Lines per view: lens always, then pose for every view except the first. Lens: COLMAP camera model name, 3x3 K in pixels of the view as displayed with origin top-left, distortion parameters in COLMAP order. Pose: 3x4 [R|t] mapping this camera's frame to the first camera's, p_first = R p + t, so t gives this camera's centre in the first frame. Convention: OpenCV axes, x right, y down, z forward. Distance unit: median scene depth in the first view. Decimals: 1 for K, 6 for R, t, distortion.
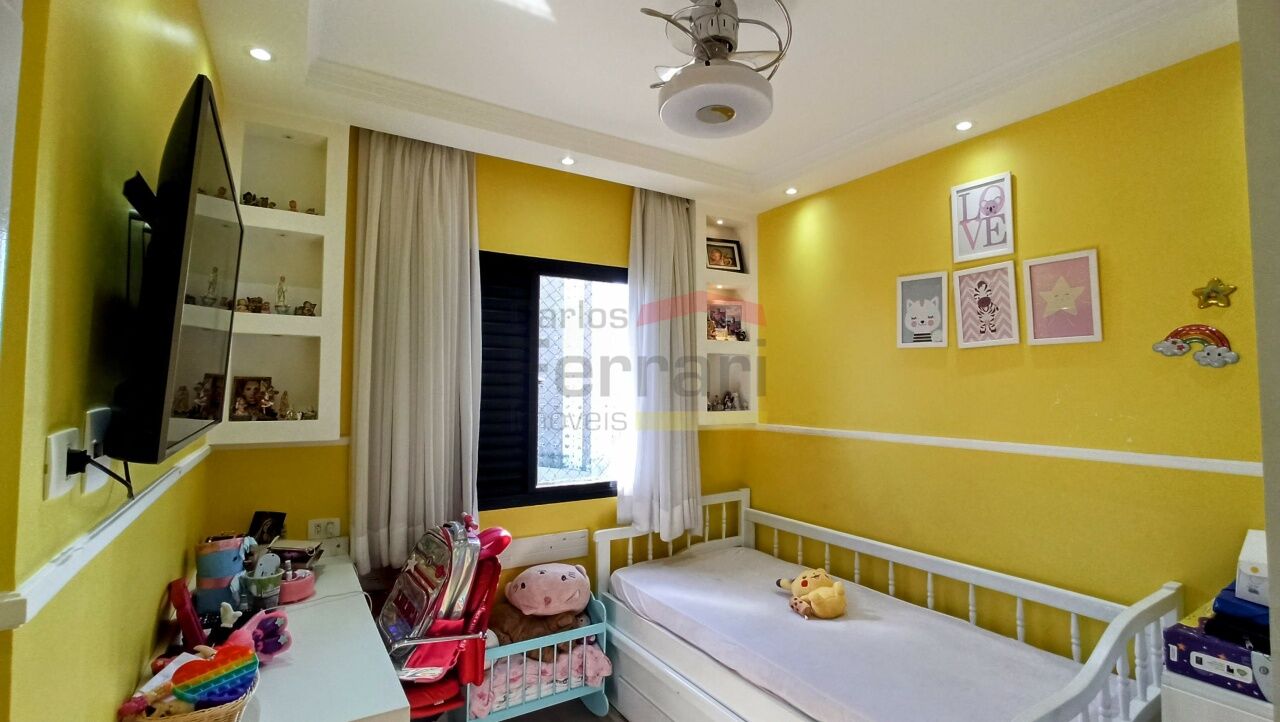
lens RADIAL K [[584.6, 0, 637.7], [0, 584.6, 354.9], [0, 0, 1]] dist [-0.051279, 0.022845]
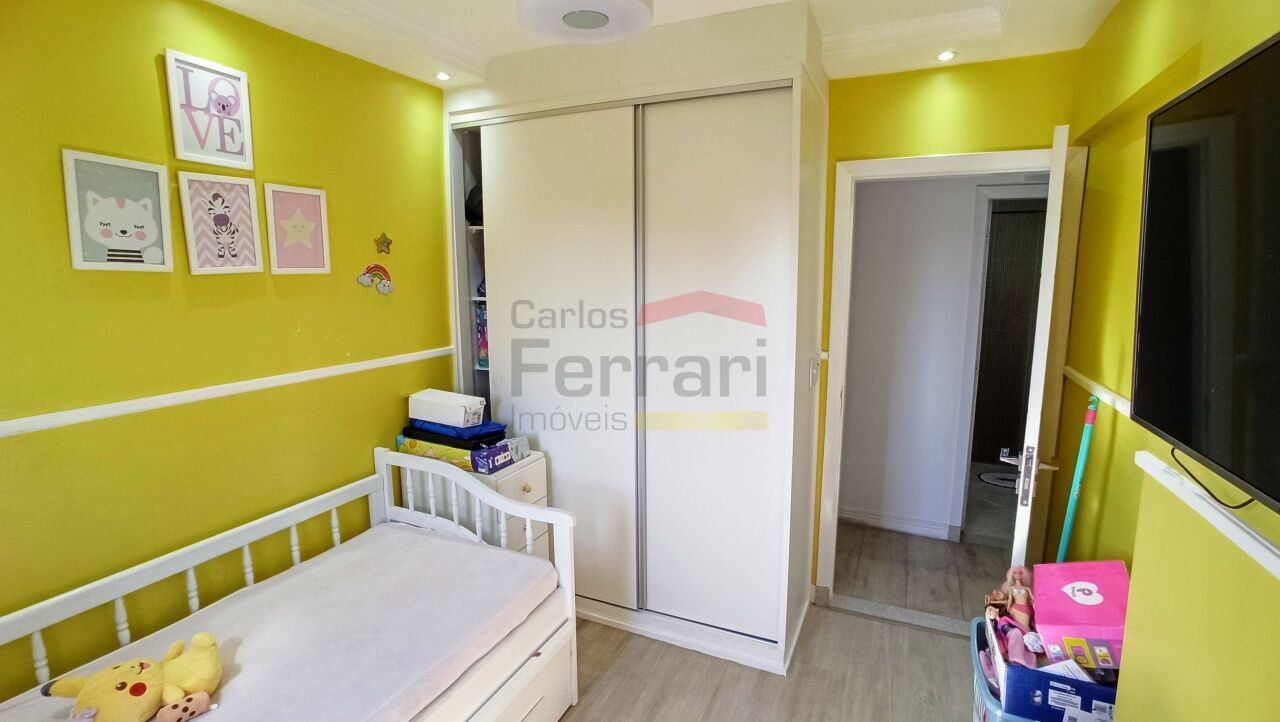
lens RADIAL K [[584.6, 0, 637.1], [0, 584.6, 360.3], [0, 0, 1]] dist [-0.051279, 0.022845]
pose [[-0.553717, -0.113829, 0.824888, -0.436981], [-0.026047, 0.992496, 0.119473, -0.004555], [-0.832297, 0.044668, -0.552527, 0.970238]]
